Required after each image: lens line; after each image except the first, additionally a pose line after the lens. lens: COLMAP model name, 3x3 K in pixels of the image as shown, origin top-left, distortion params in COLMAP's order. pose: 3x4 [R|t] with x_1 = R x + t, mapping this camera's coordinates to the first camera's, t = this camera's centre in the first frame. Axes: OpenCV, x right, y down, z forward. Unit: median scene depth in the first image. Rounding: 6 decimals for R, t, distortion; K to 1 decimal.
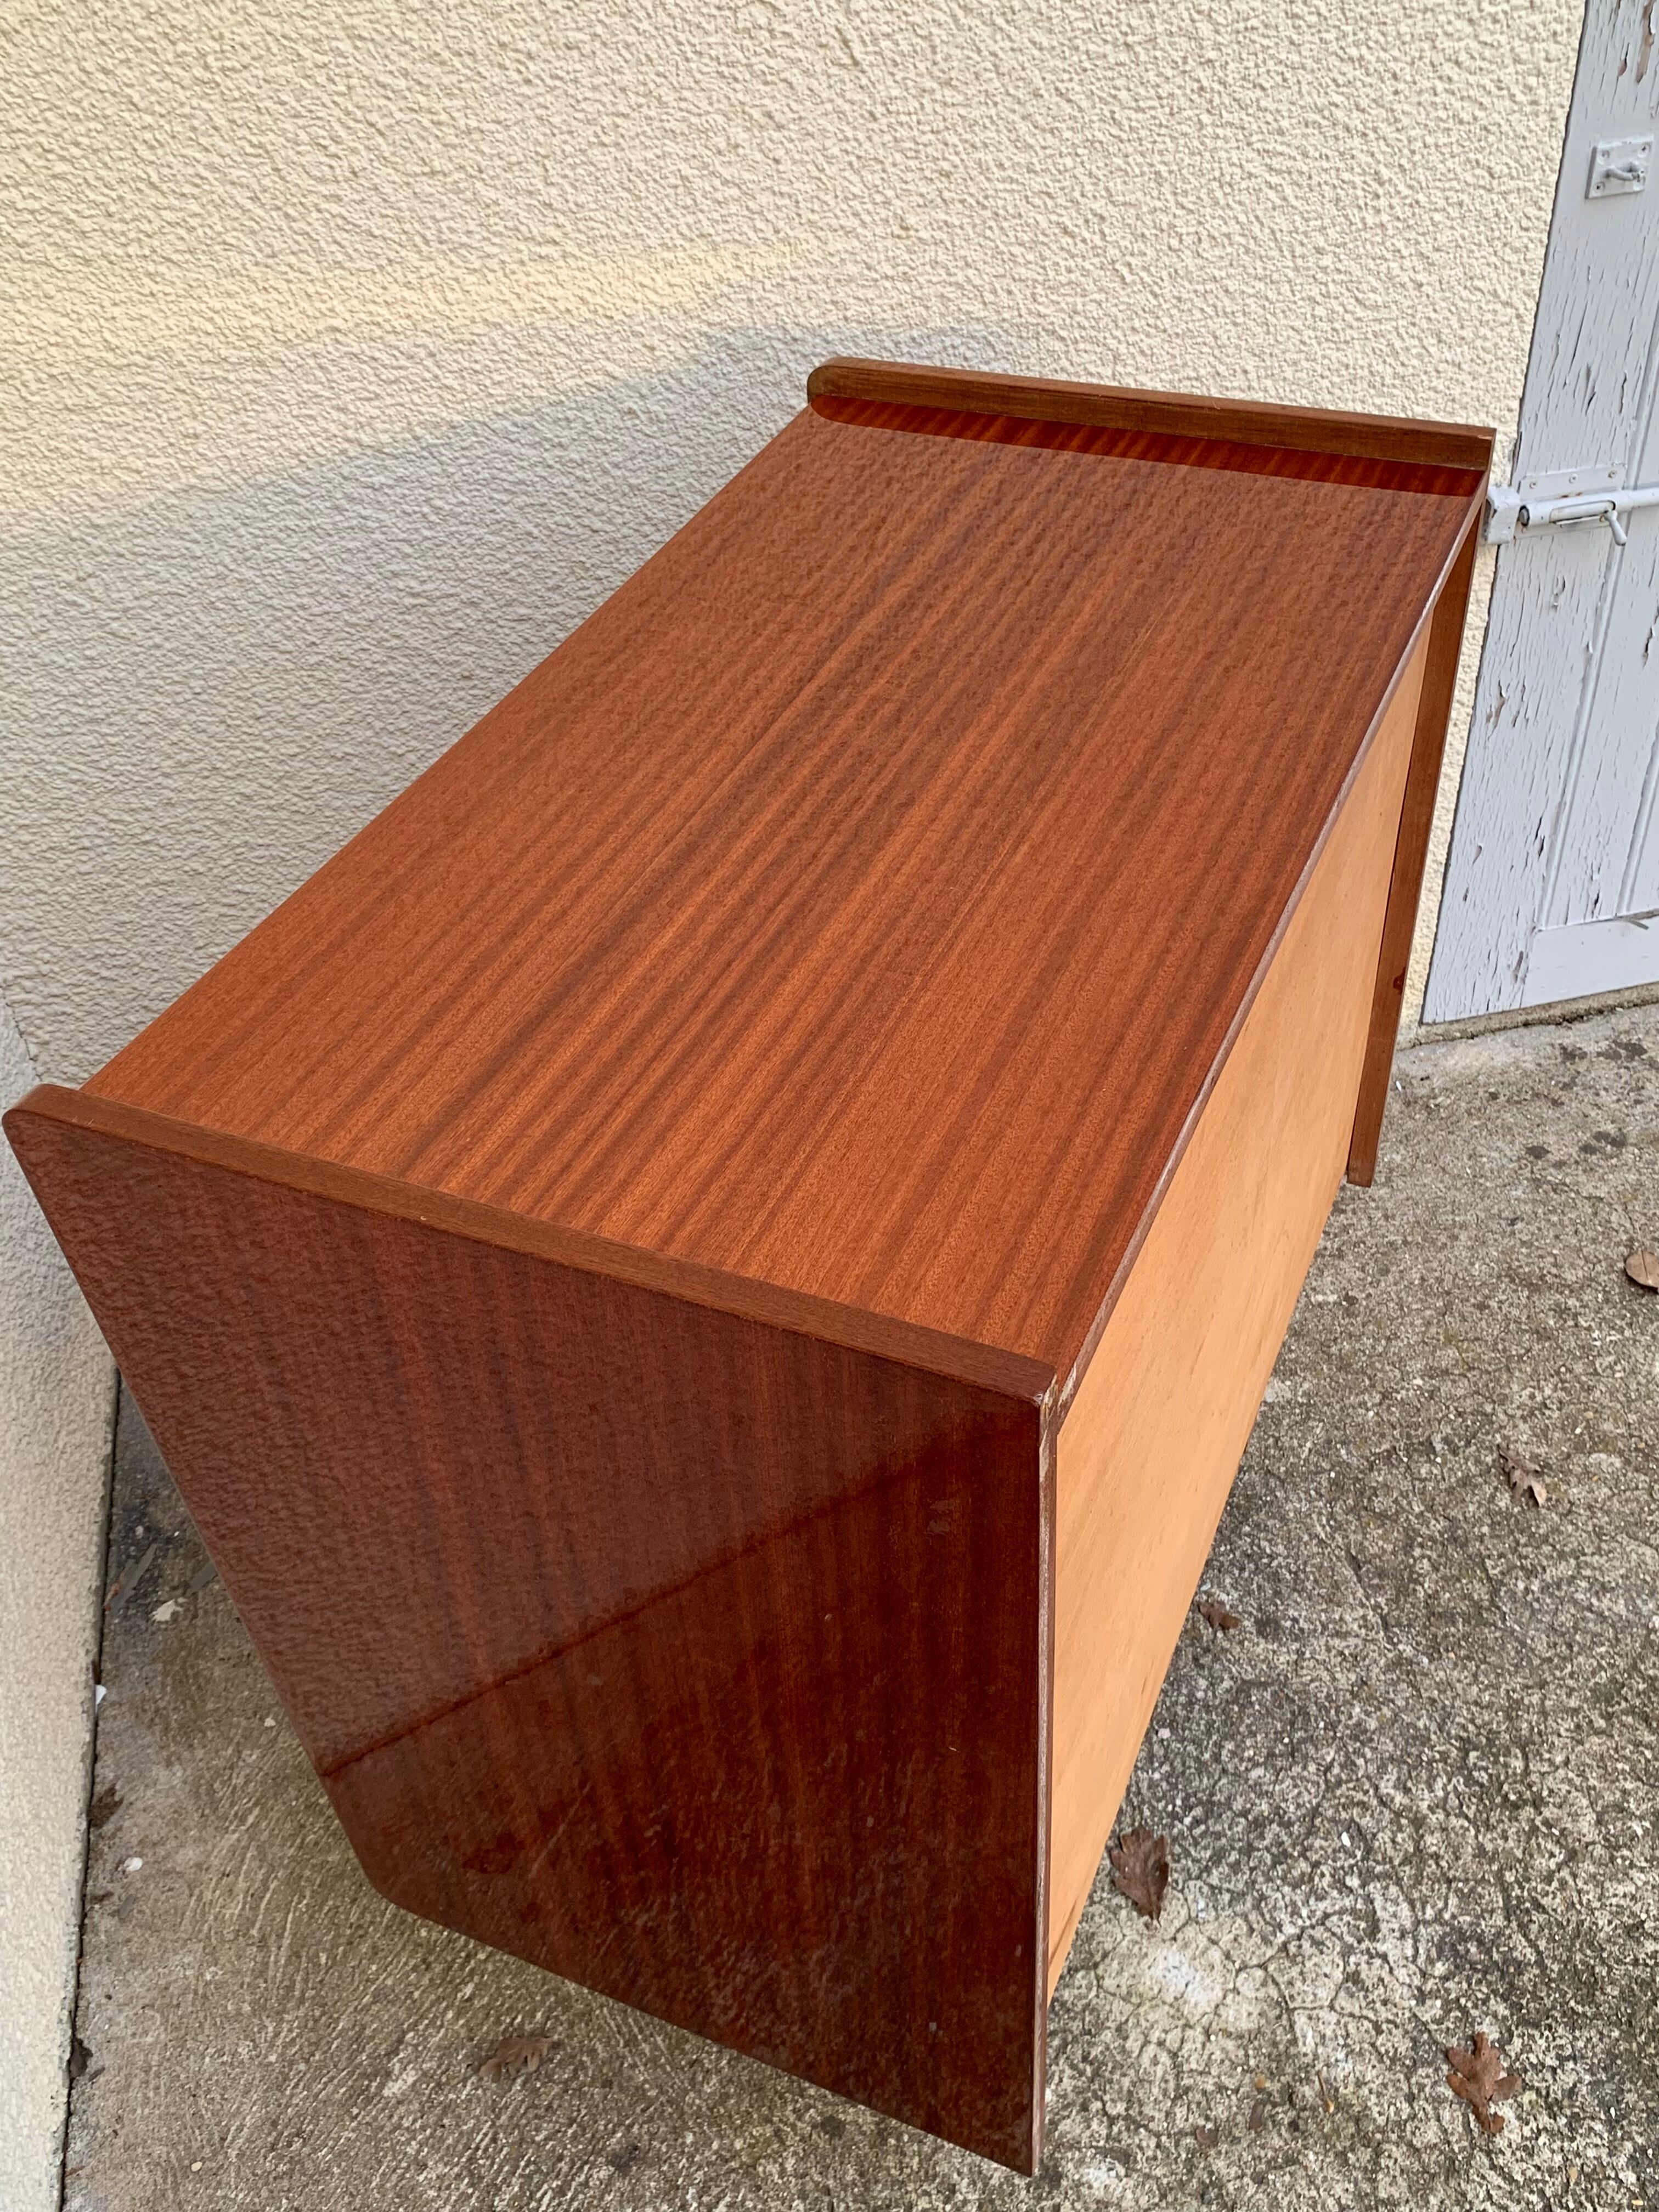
lens RADIAL K [[2036.0, 0, 830.3], [0, 2036.0, 1094.7], [0, 0, 1]] dist [-0.003071, 0.000000]
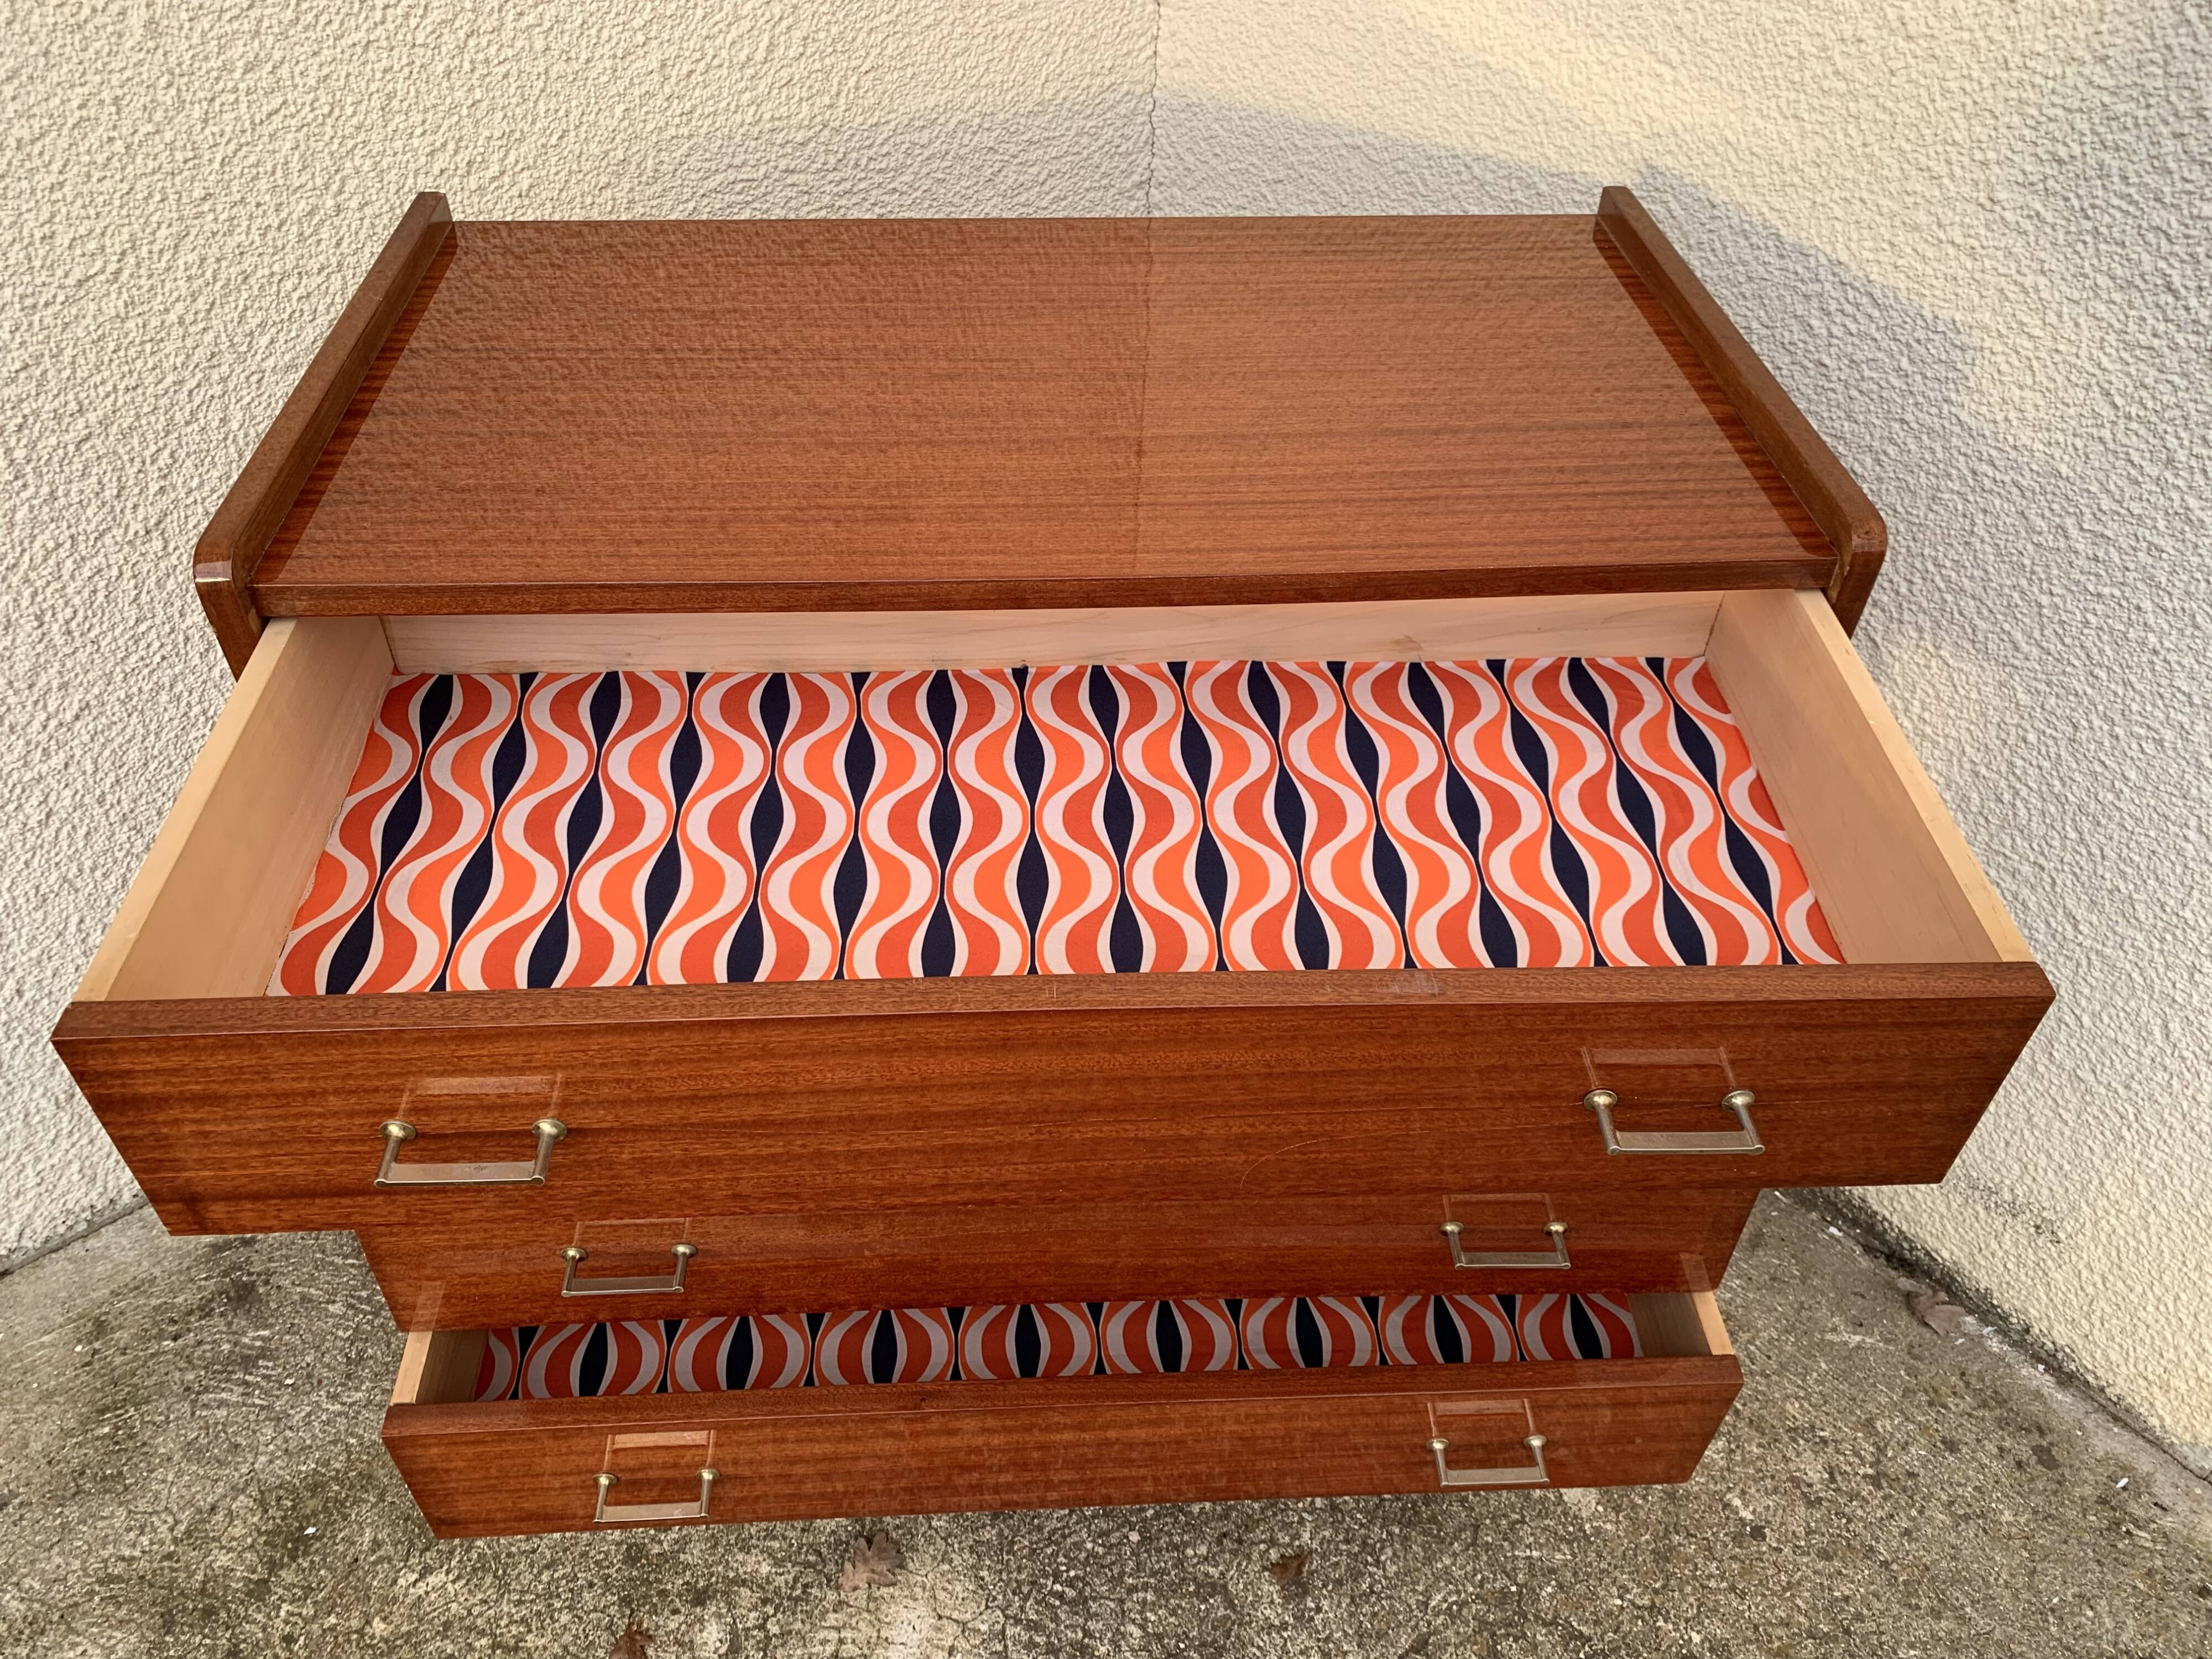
lens RADIAL K [[1705.3, 0, 1113.5], [0, 1705.3, 820.6], [0, 0, 1]] dist [0.003073, 0.002494]
pose [[0.468366, 0.623881, -0.625624, 0.500424], [-0.610043, 0.740565, 0.281799, -0.204619], [0.639124, 0.249673, 0.727450, 0.284613]]
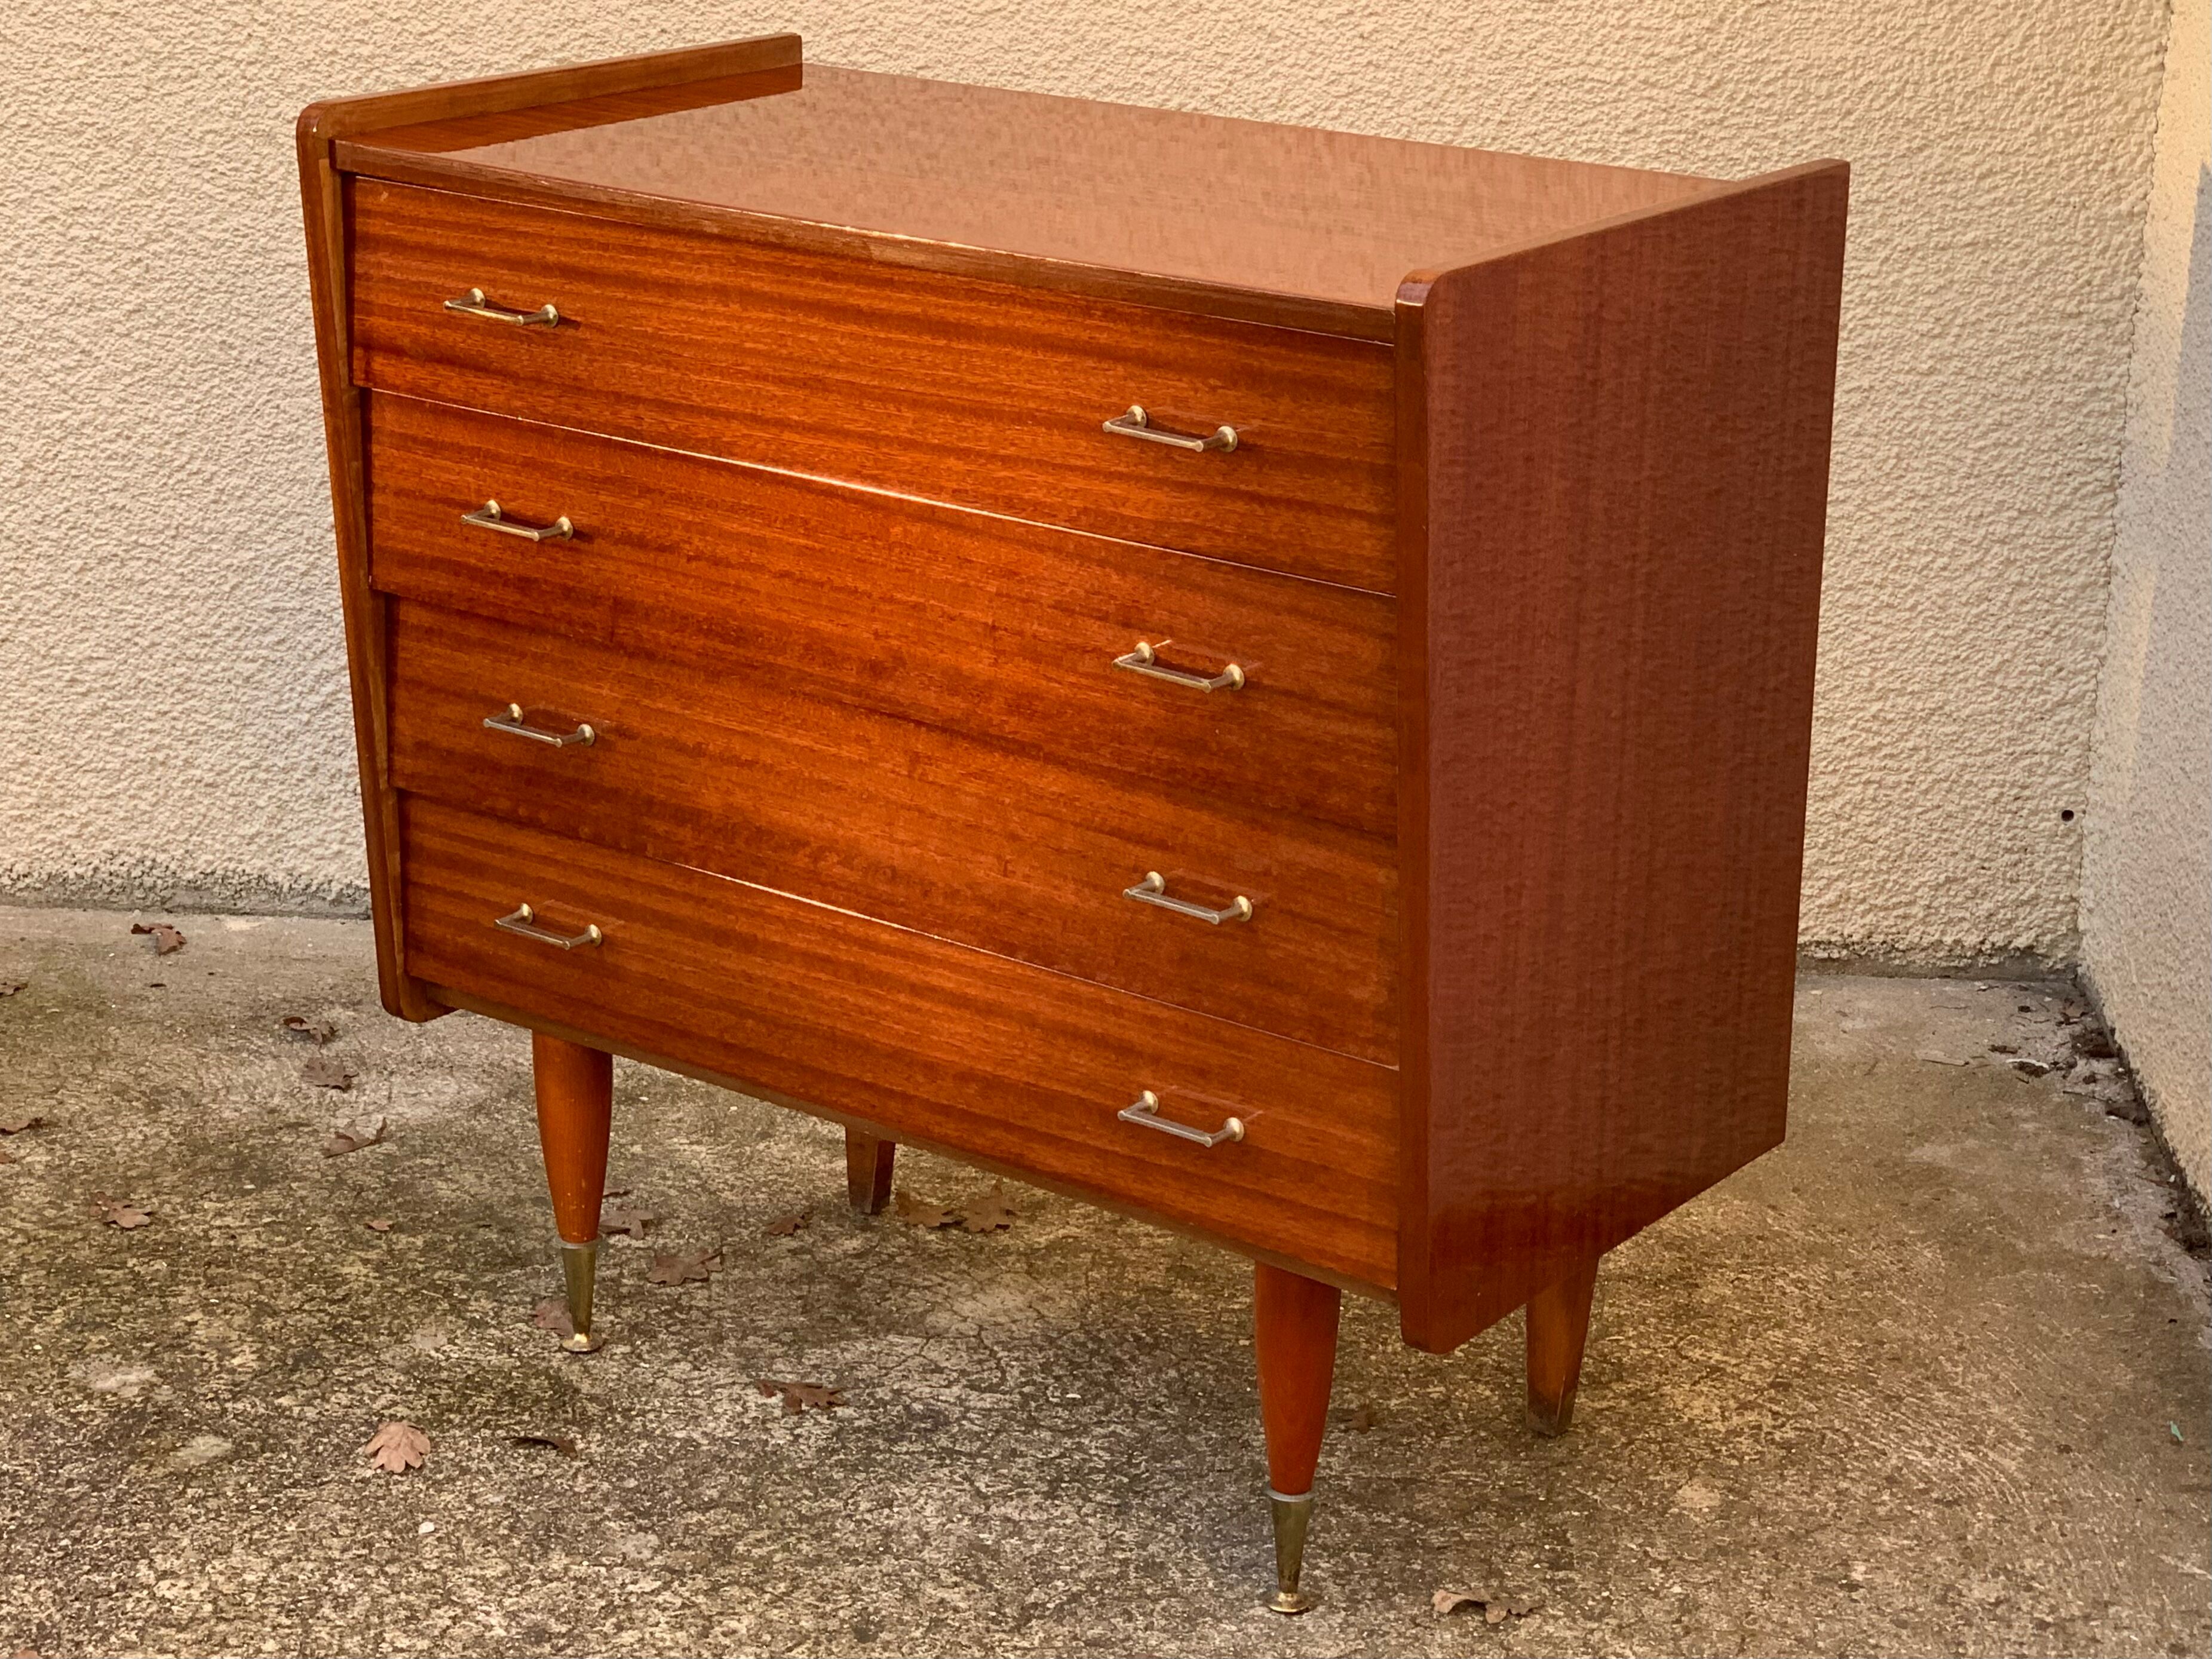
lens RADIAL K [[4215.2, 0, 1010.3], [0, 4215.2, 855.3], [0, 0, 1]] dist [0.076994, 0.000000]
pose [[-0.288463, 0.344515, -0.893364, 1.922629], [-0.623608, 0.640405, 0.448325, -0.650892], [0.726569, 0.686434, 0.030109, 0.752100]]
